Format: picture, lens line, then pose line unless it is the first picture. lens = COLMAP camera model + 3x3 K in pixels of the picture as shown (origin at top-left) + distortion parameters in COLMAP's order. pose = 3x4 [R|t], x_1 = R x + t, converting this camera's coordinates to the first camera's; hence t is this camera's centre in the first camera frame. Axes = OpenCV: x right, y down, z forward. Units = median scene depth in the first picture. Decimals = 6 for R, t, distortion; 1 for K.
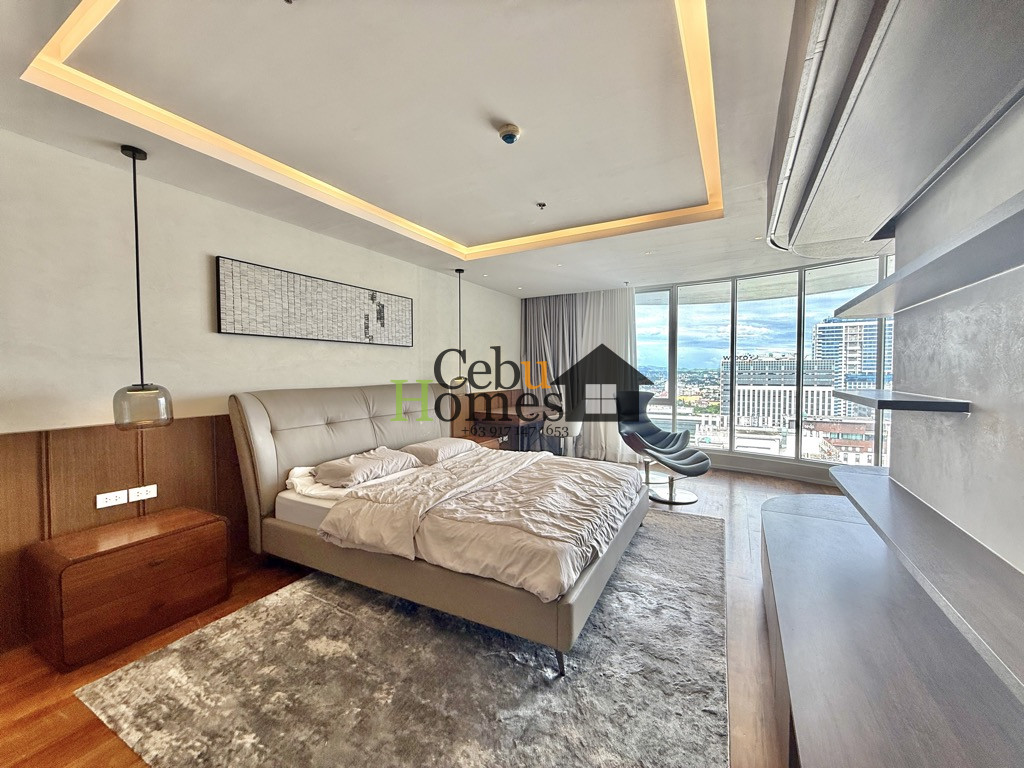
lens RADIAL K [[408.5, 0, 512.0], [0, 408.5, 384.0], [0, 0, 1]] dist [0.002249, 0.000196]
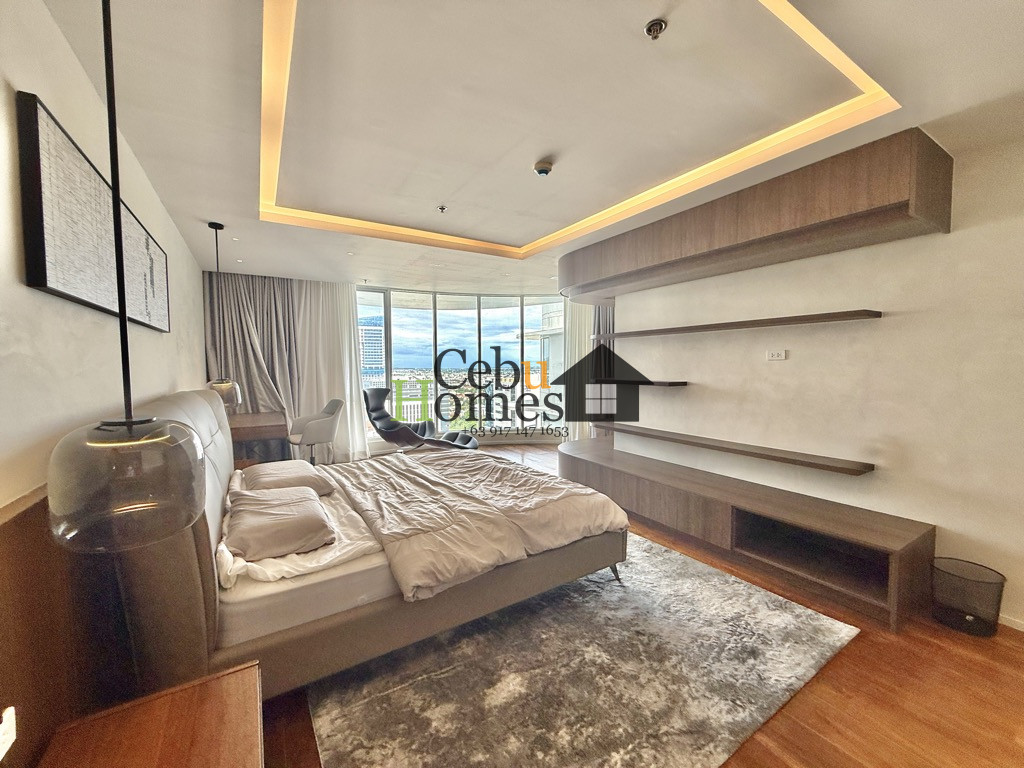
lens RADIAL K [[408.5, 0, 512.0], [0, 408.5, 384.0], [0, 0, 1]] dist [0.002249, 0.000196]
pose [[0.485855, -0.042886, 0.872986, -0.822234], [0.031453, 0.999006, 0.031572, -0.026996], [-0.873473, 0.012118, 0.486722, 0.384762]]
